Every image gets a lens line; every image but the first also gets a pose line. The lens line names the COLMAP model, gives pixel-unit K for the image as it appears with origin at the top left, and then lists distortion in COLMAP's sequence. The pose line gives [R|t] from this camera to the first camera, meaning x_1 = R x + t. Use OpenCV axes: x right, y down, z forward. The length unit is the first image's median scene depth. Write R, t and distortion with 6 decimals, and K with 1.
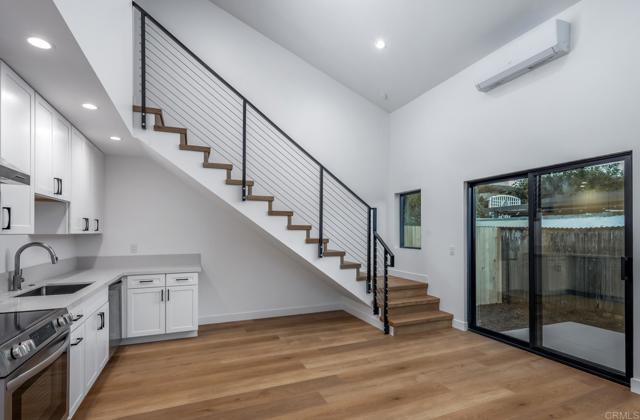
lens RADIAL K [[306.1, 0, 321.0], [0, 306.1, 231.6], [0, 0, 1]] dist [-0.000787, -0.000051]
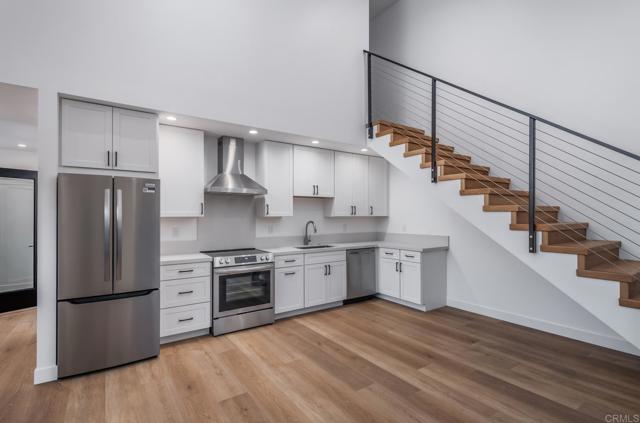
lens RADIAL K [[308.2, 0, 320.0], [0, 308.2, 211.5], [0, 0, 1]] dist [0.001951, 0.000438]
pose [[0.205800, -0.015050, -0.978478, 0.688570], [0.006137, 0.999882, -0.014089, 0.003383], [0.978575, -0.003106, 0.205868, 0.490124]]
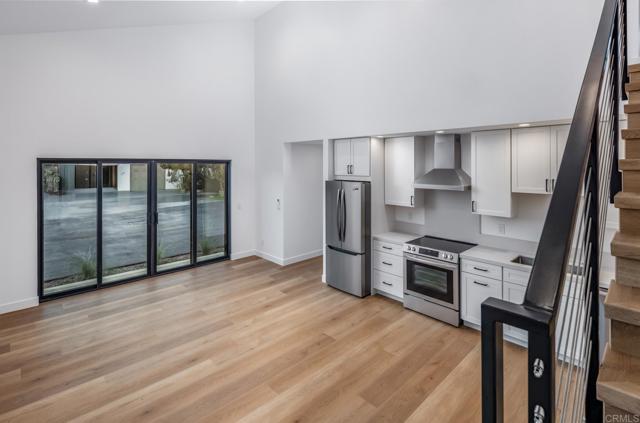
lens RADIAL K [[308.1, 0, 320.0], [0, 308.1, 164.1], [0, 0, 1]] dist [0.000370, -0.000044]
pose [[-0.936905, -0.001288, -0.349581, 0.374870], [0.002166, 0.999953, -0.009490, -0.170425], [0.349577, -0.009648, -0.936858, 1.409715]]
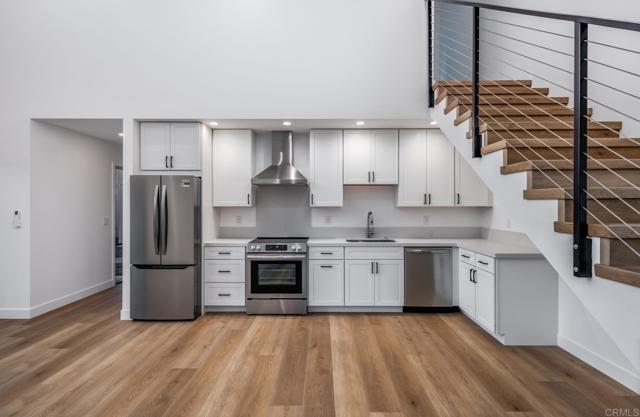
lens RADIAL K [[309.1, 0, 321.3], [0, 309.1, 202.7], [0, 0, 1]] dist [0.001159, 0.000043]
pose [[-0.397785, -0.008674, -0.917438, 0.545229], [0.003378, 0.999935, -0.010919, 0.003772], [0.917472, -0.007442, -0.397730, 1.052597]]
